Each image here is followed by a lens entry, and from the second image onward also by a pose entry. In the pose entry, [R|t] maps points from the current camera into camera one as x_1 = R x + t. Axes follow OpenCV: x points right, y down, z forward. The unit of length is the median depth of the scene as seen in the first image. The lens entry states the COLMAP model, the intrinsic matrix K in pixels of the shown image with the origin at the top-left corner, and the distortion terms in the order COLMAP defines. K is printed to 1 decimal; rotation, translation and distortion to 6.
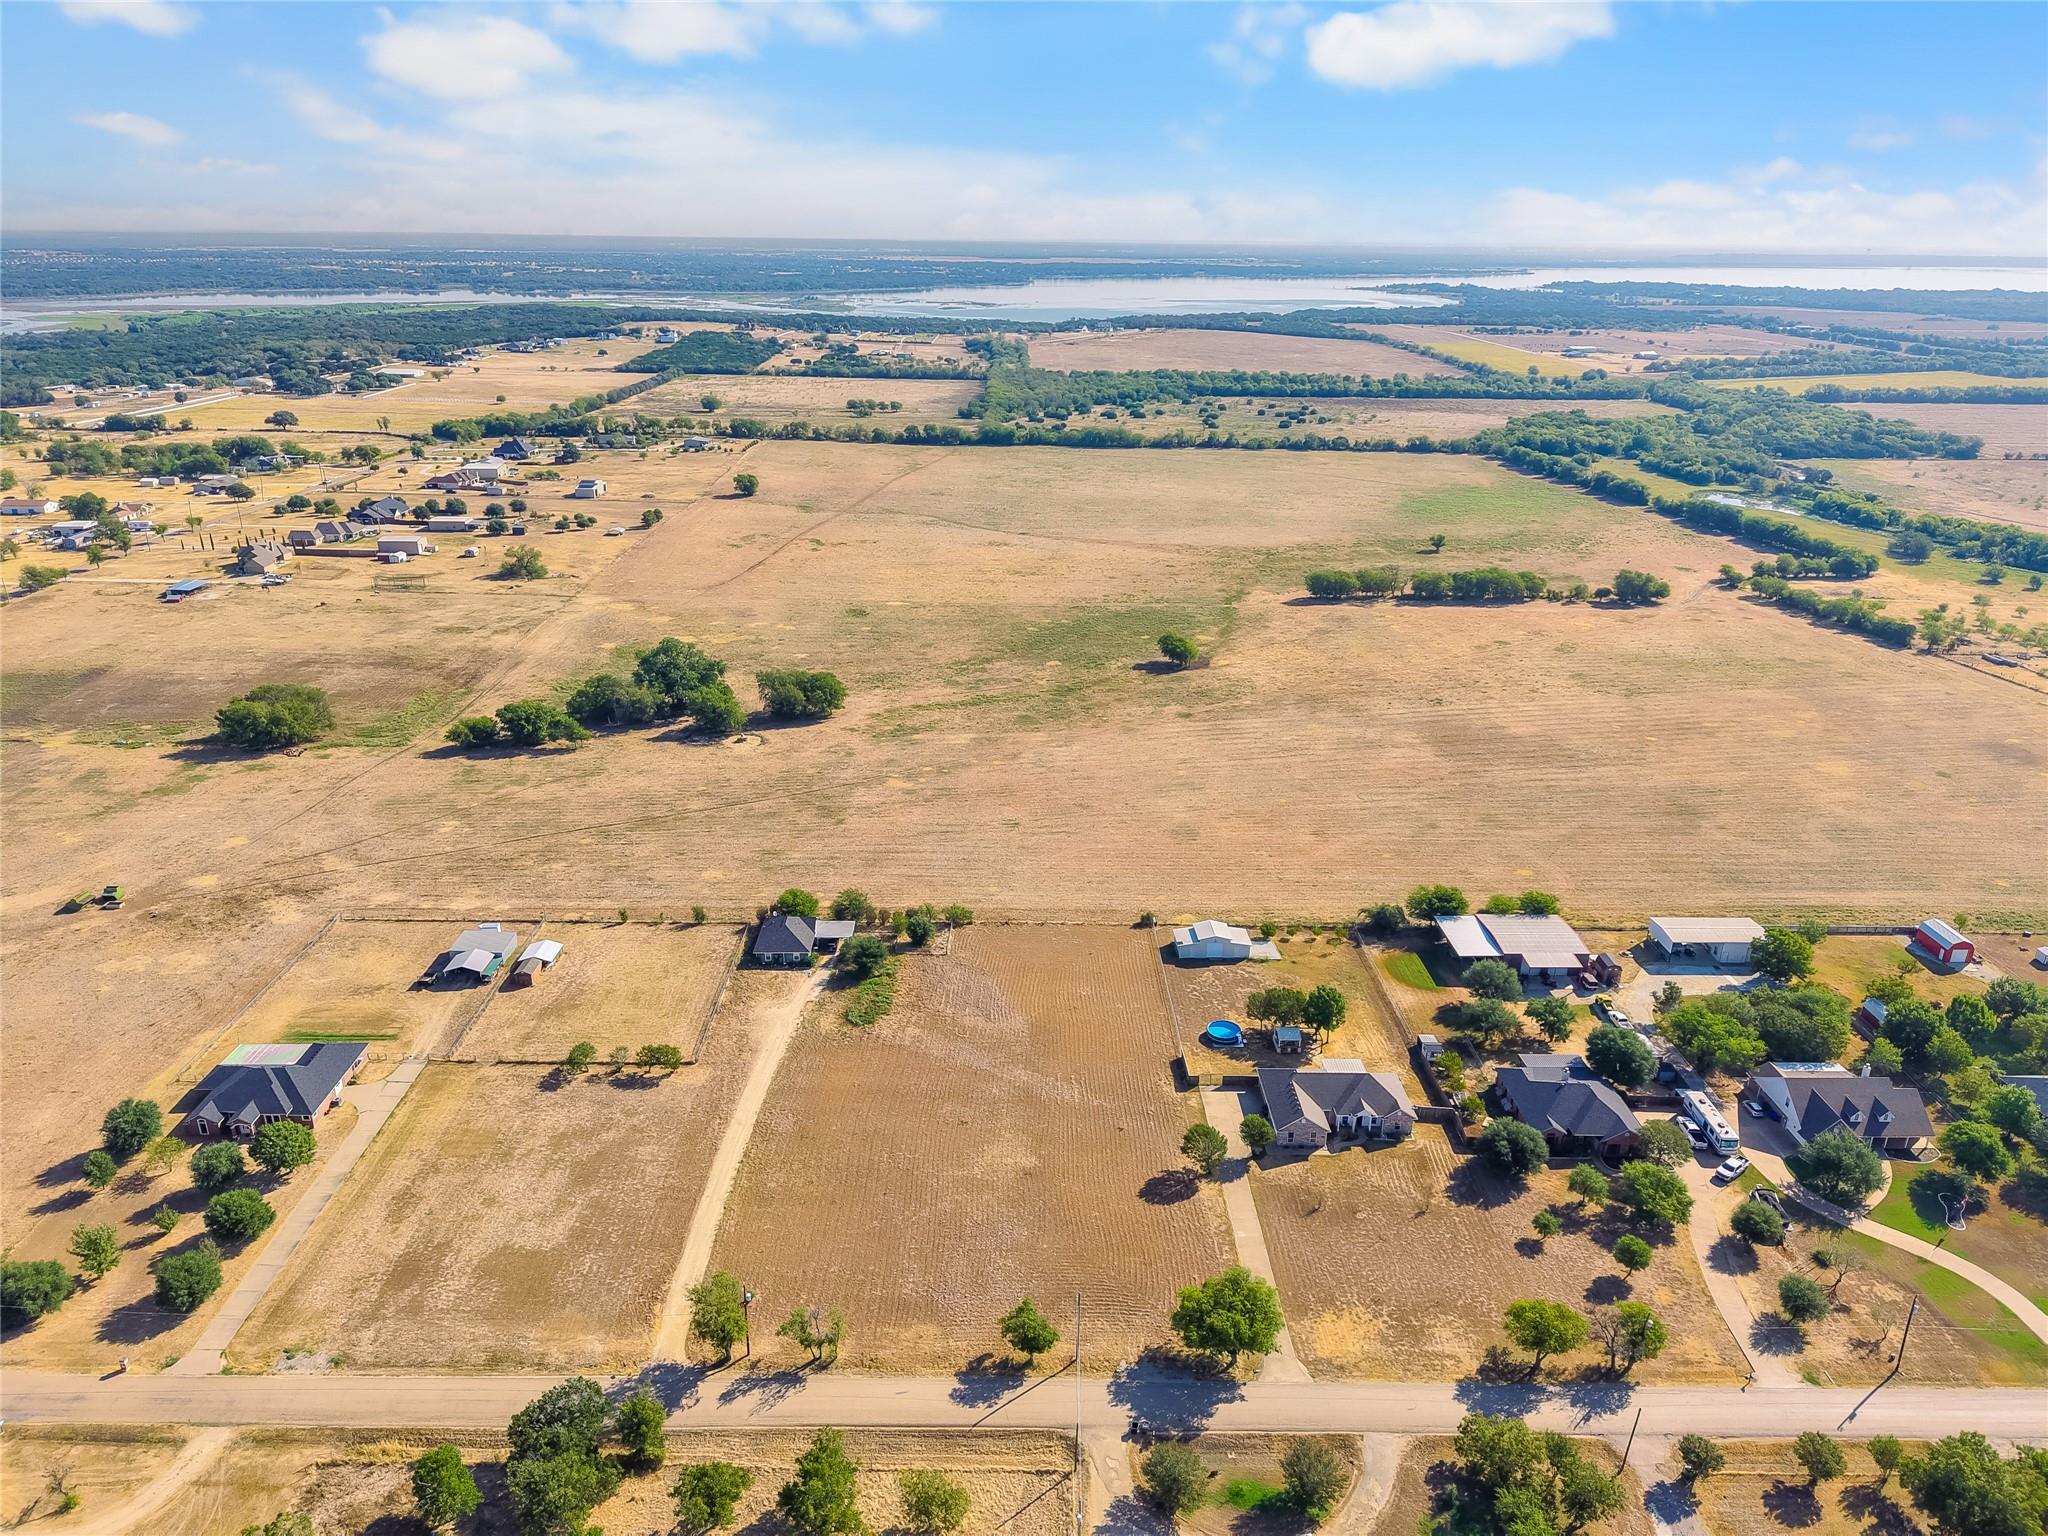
lens RADIAL K [[1365.7, 0, 1021.2], [0, 1365.7, 761.5], [0, 0, 1]] dist [0.039150, -0.038254]
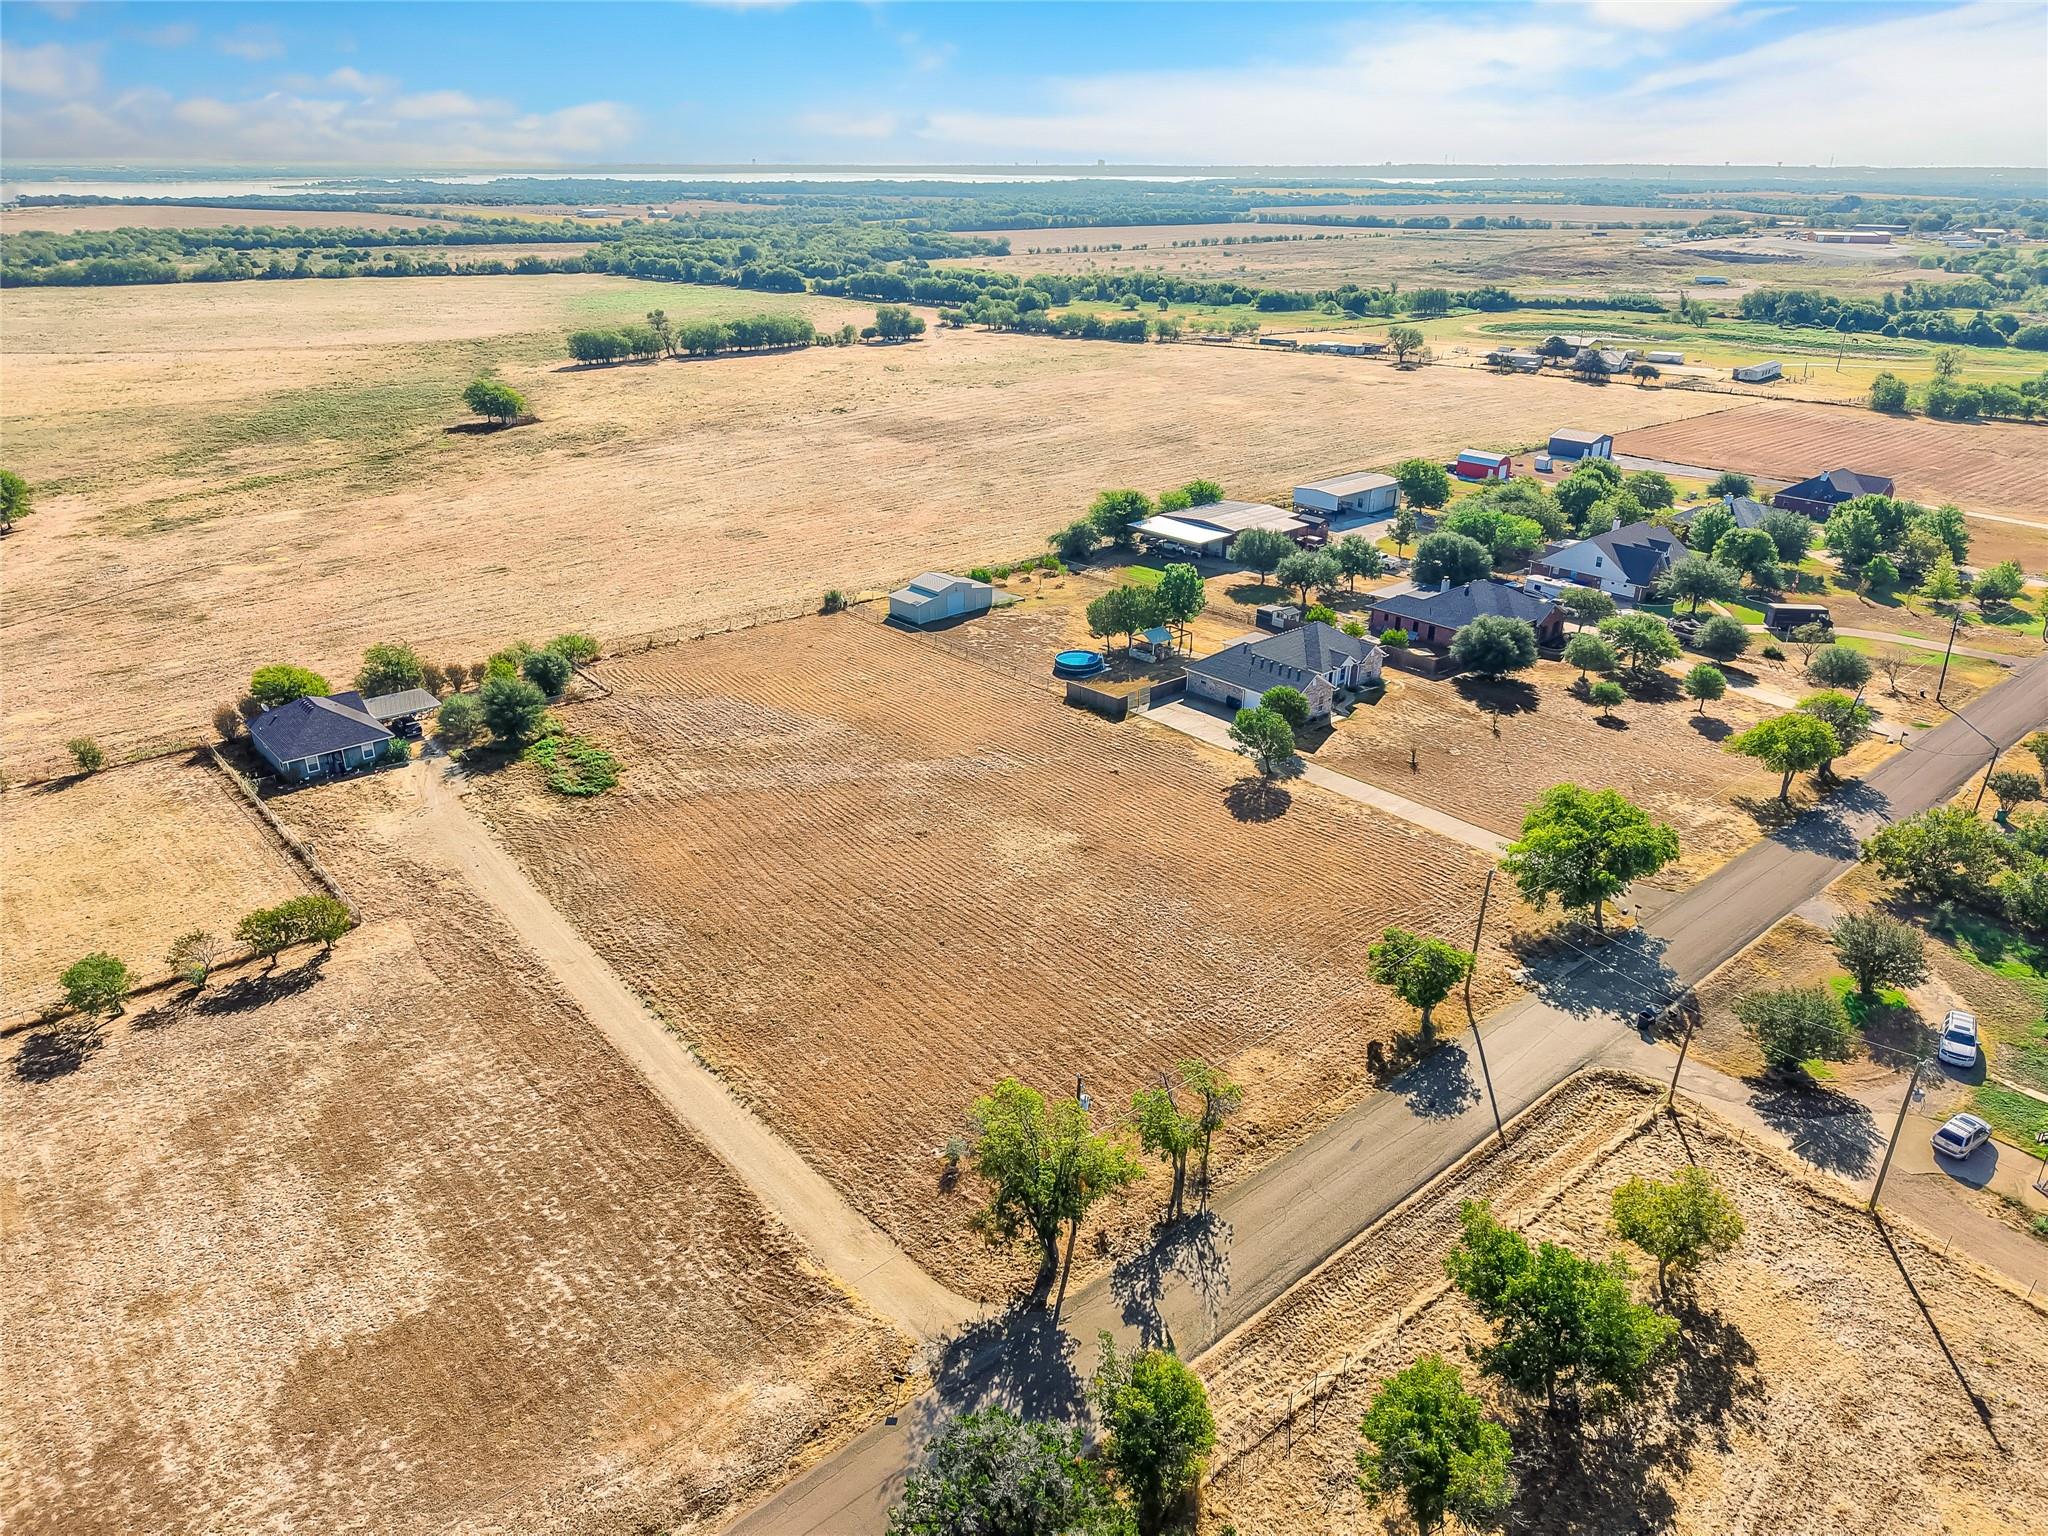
lens RADIAL K [[1365.7, 0, 1016.8], [0, 1365.7, 762.3], [0, 0, 1]] dist [0.039150, -0.038254]
pose [[0.761915, -0.263095, 0.591834, -0.334518], [0.232912, 0.963948, 0.128669, 0.156633], [-0.604349, 0.039811, 0.795724, 0.470738]]
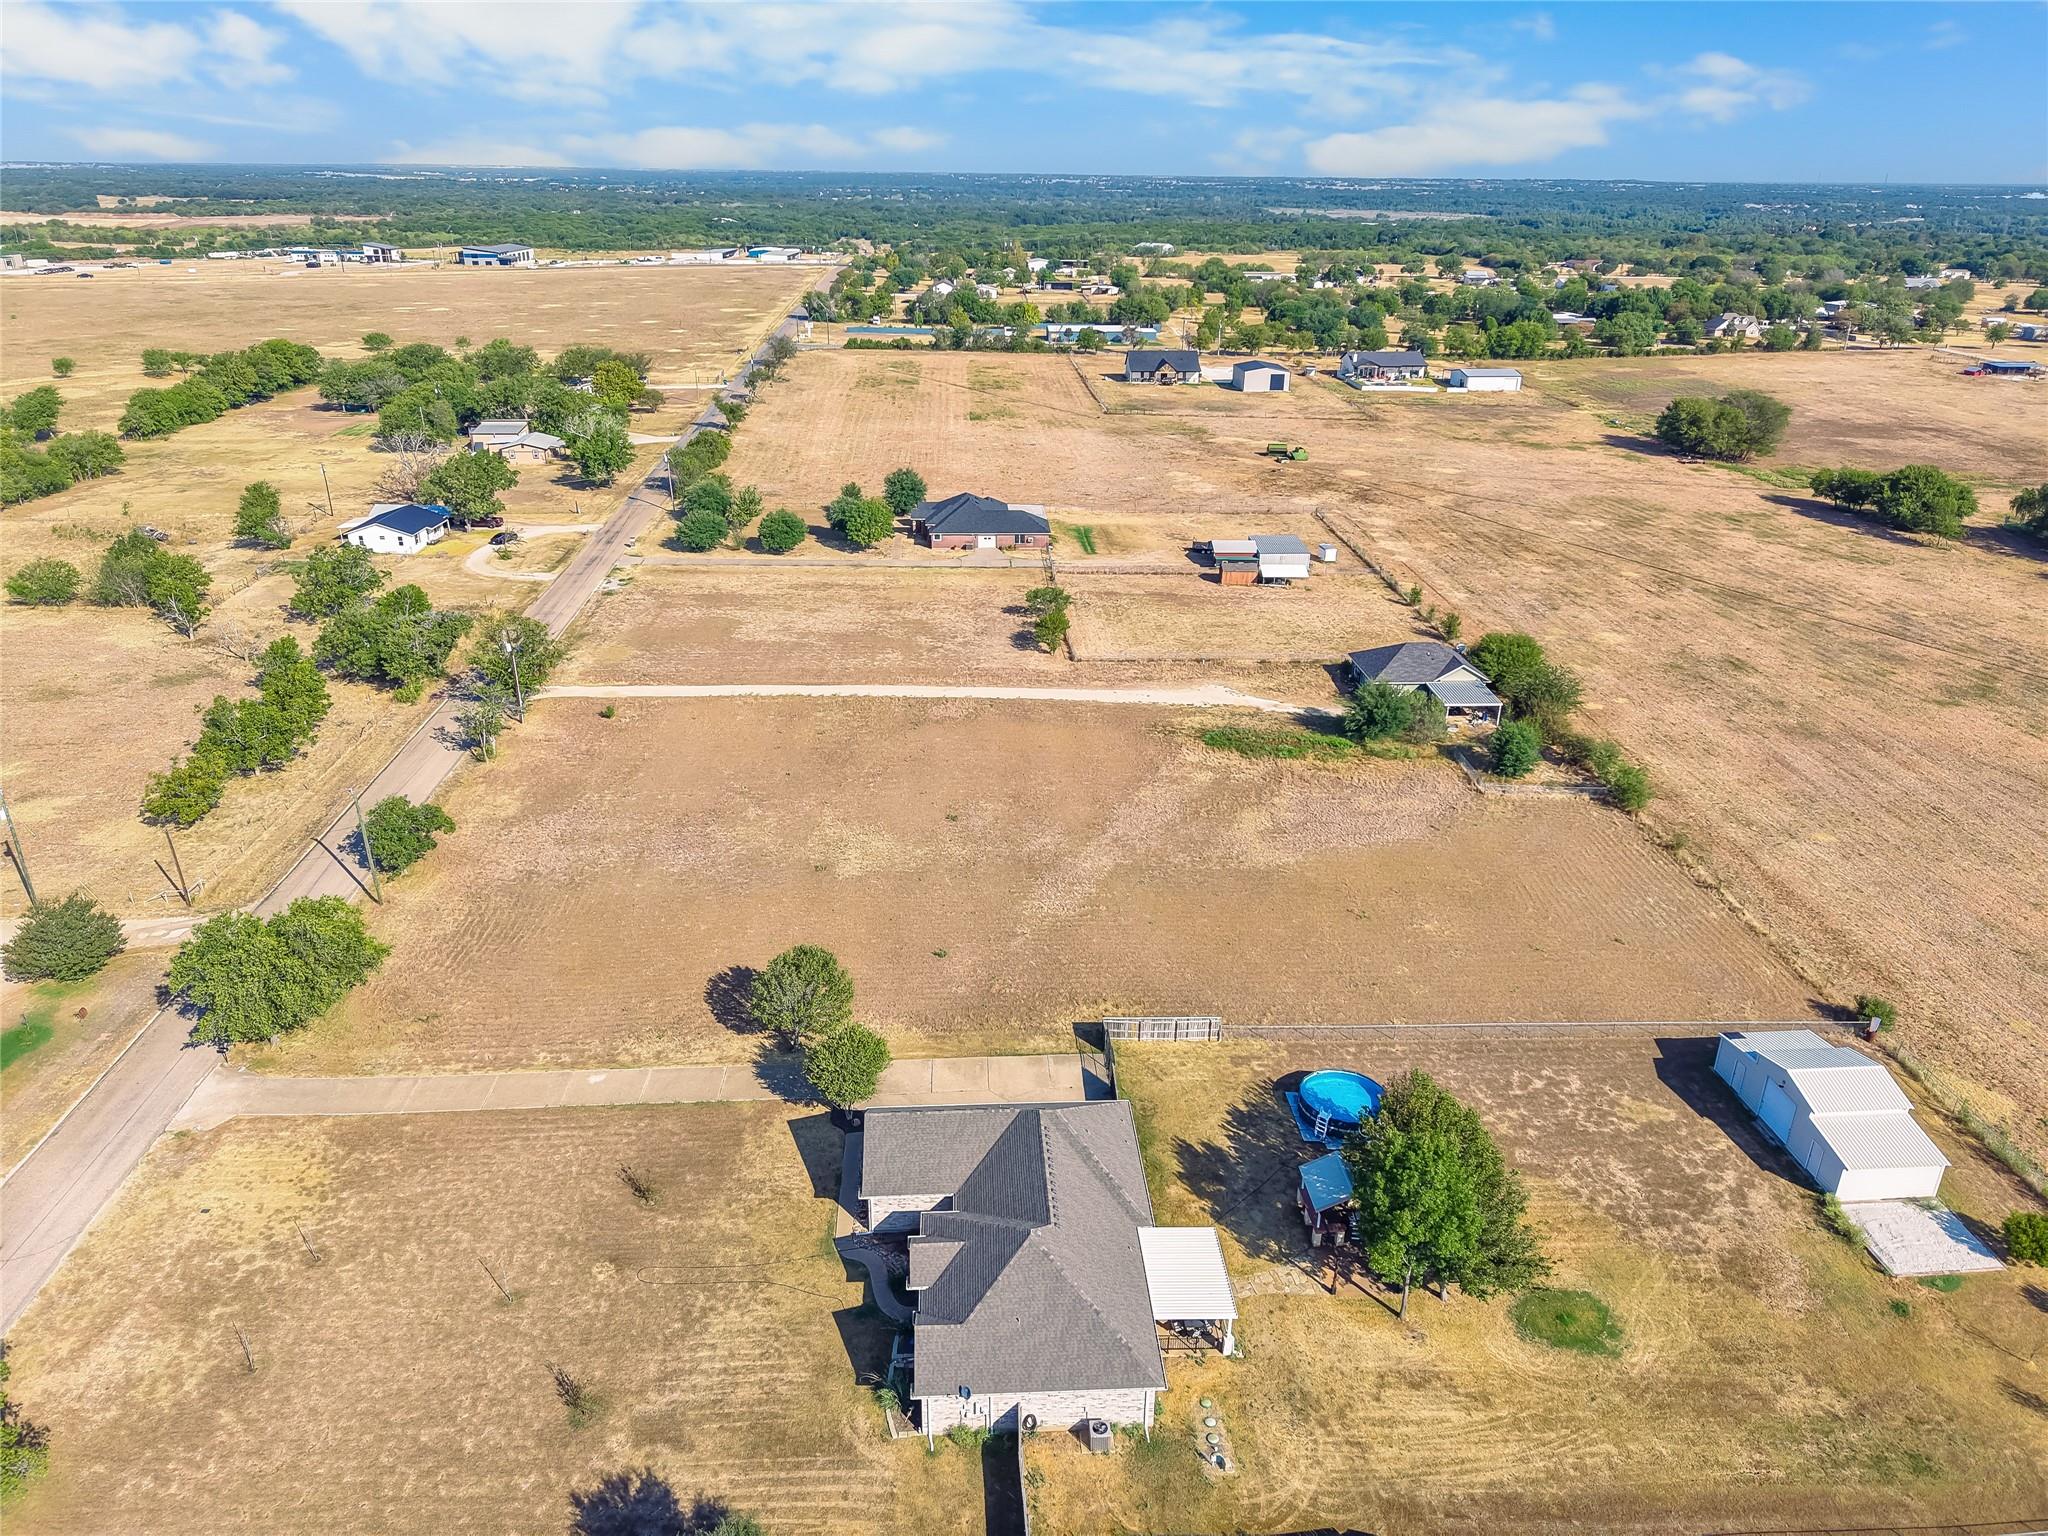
lens RADIAL K [[1365.7, 0, 1017.8], [0, 1365.7, 774.3], [0, 0, 1]] dist [0.039150, -0.038254]
pose [[0.036862, 0.393487, -0.918591, 0.487057], [-0.366112, 0.860623, 0.353964, 0.016515], [0.929840, 0.323260, 0.175785, 0.860893]]
